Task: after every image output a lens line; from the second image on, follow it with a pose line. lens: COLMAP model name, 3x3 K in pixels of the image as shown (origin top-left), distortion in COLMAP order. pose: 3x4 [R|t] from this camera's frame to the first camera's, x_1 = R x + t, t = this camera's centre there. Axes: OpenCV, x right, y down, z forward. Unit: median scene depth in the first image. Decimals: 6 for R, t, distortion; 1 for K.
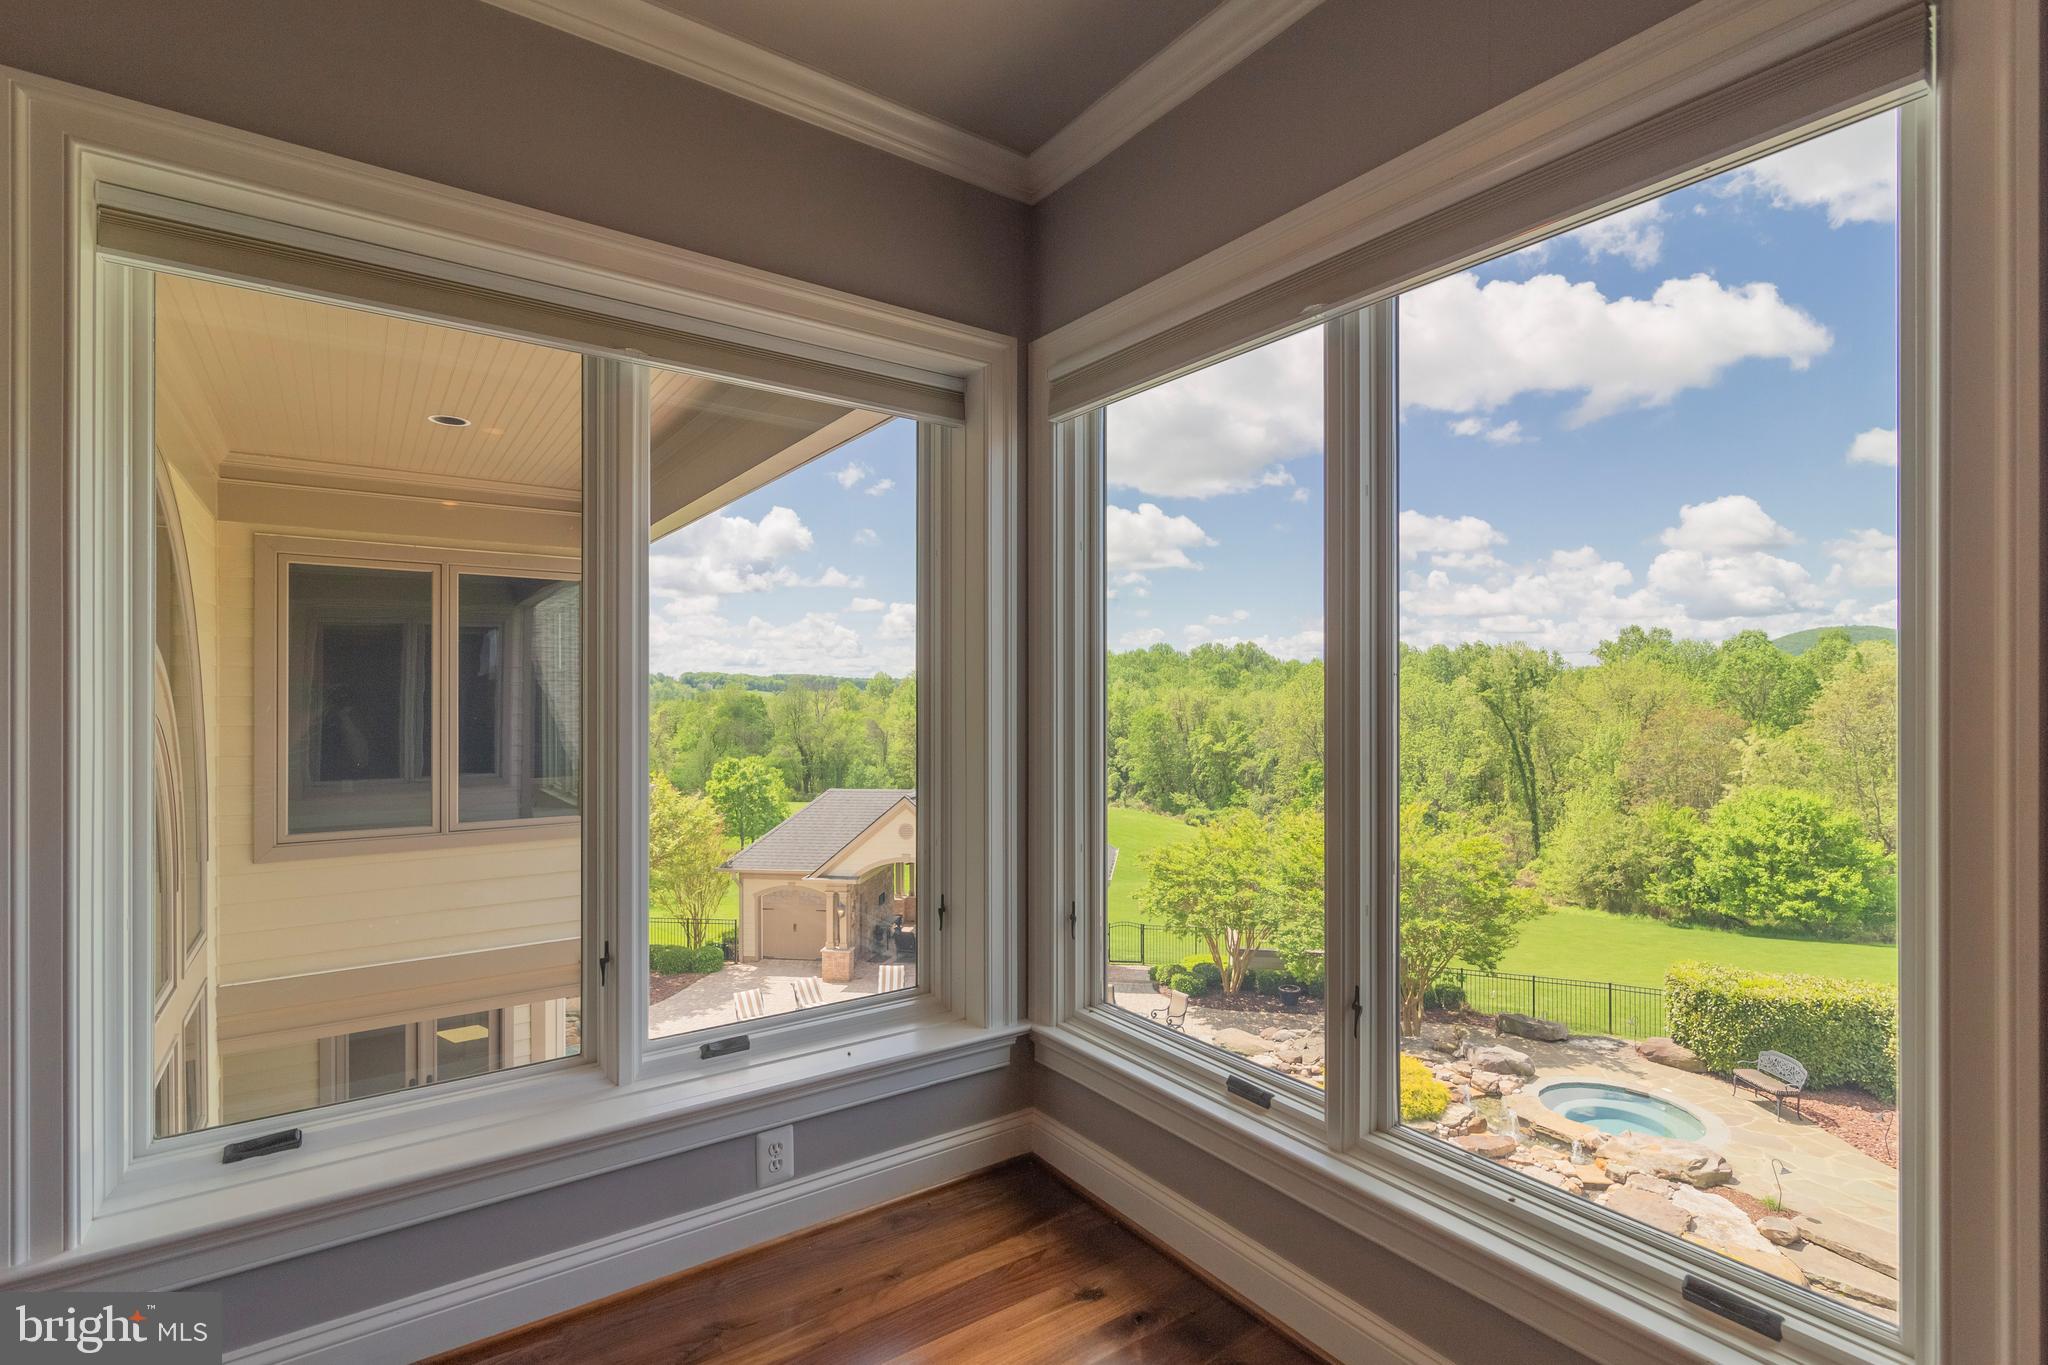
lens RADIAL K [[955.1, 0, 1021.0], [0, 955.1, 687.3], [0, 0, 1]] dist [0.003927, 0.000532]
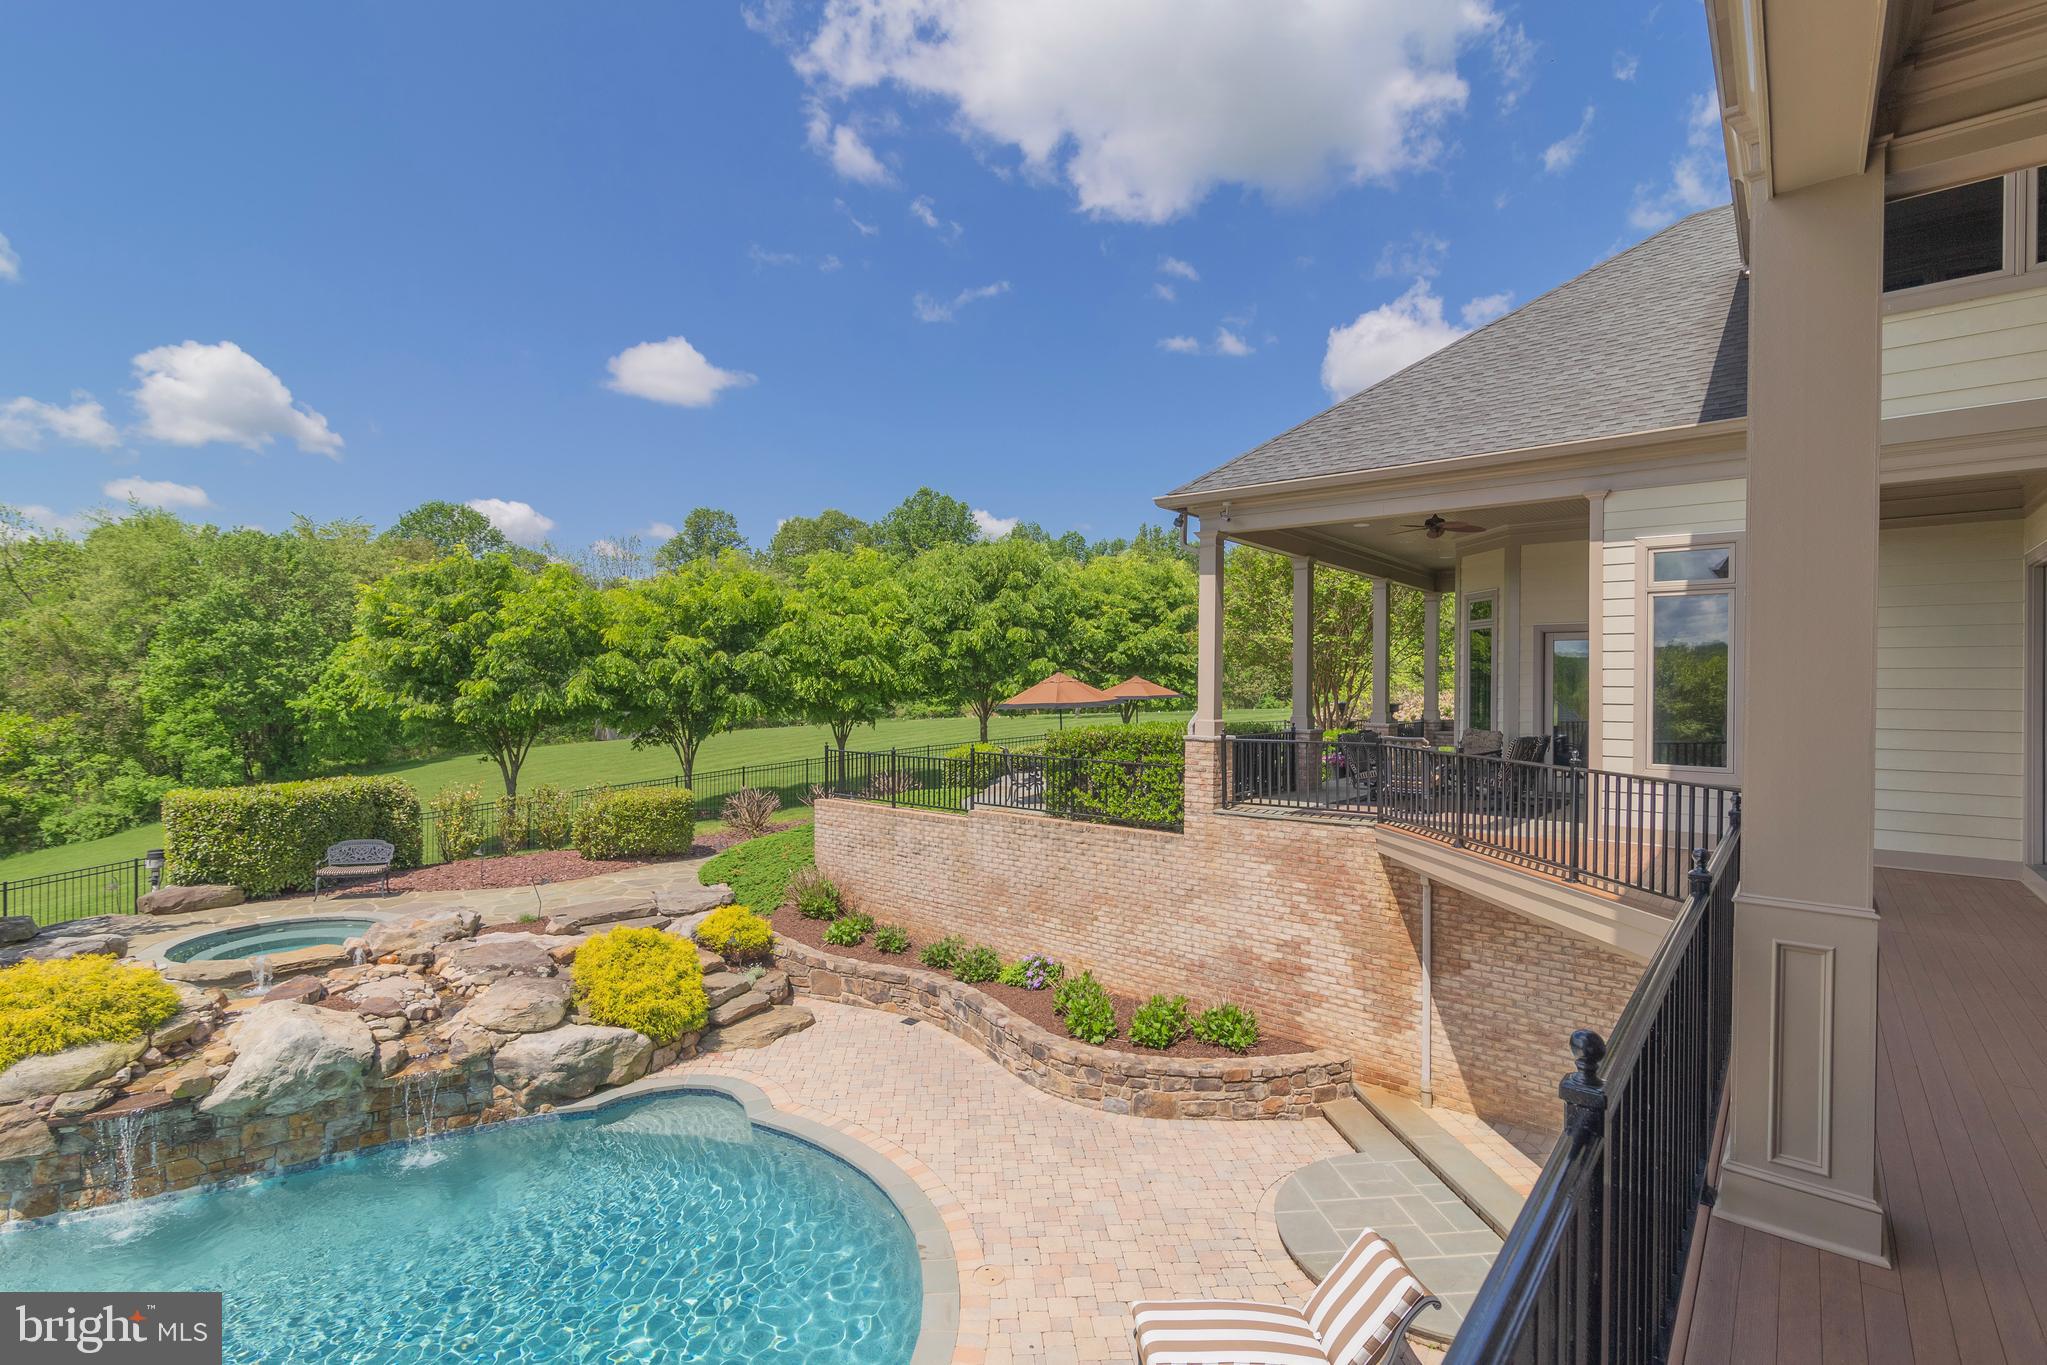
lens RADIAL K [[941.4, 0, 1023.1], [0, 941.4, 688.0], [0, 0, 1]] dist [-0.001317, 0.000079]
pose [[-0.256015, -0.006131, 0.966653, -0.152390], [-0.012210, 0.999921, 0.003109, 0.109473], [-0.966596, -0.011007, -0.256070, 0.298796]]
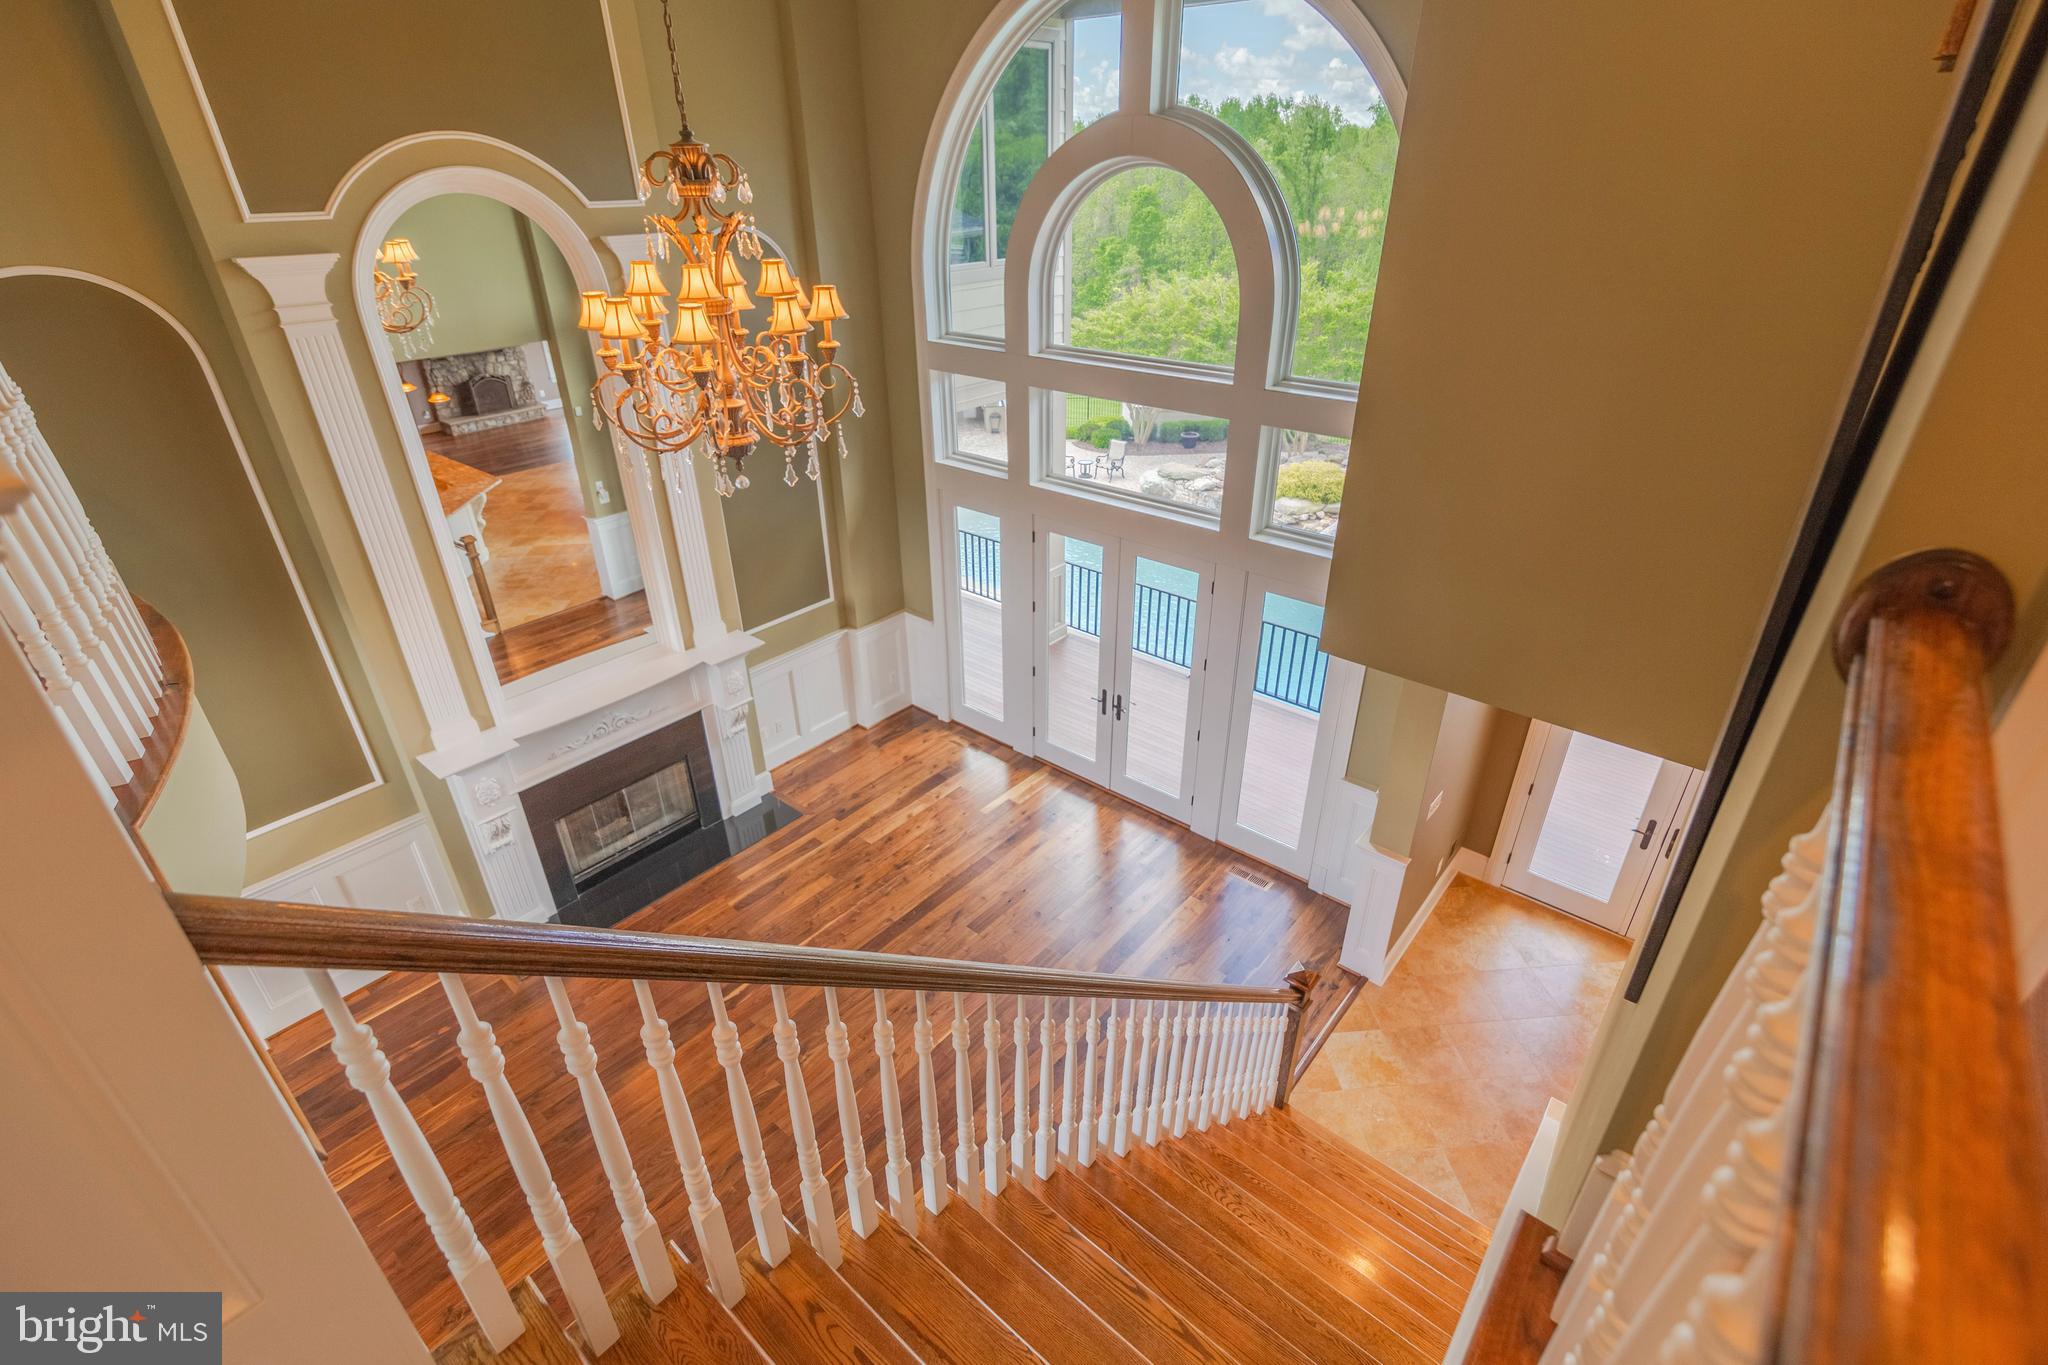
lens RADIAL K [[942.4, 0, 1031.0], [0, 942.4, 682.3], [0, 0, 1]] dist [-0.000665, -0.000203]
pose [[0.966847, -0.128114, 0.220894, -0.171508], [0.003488, 0.871585, 0.490232, 0.001739], [-0.255334, -0.473209, 0.843136, -0.083217]]
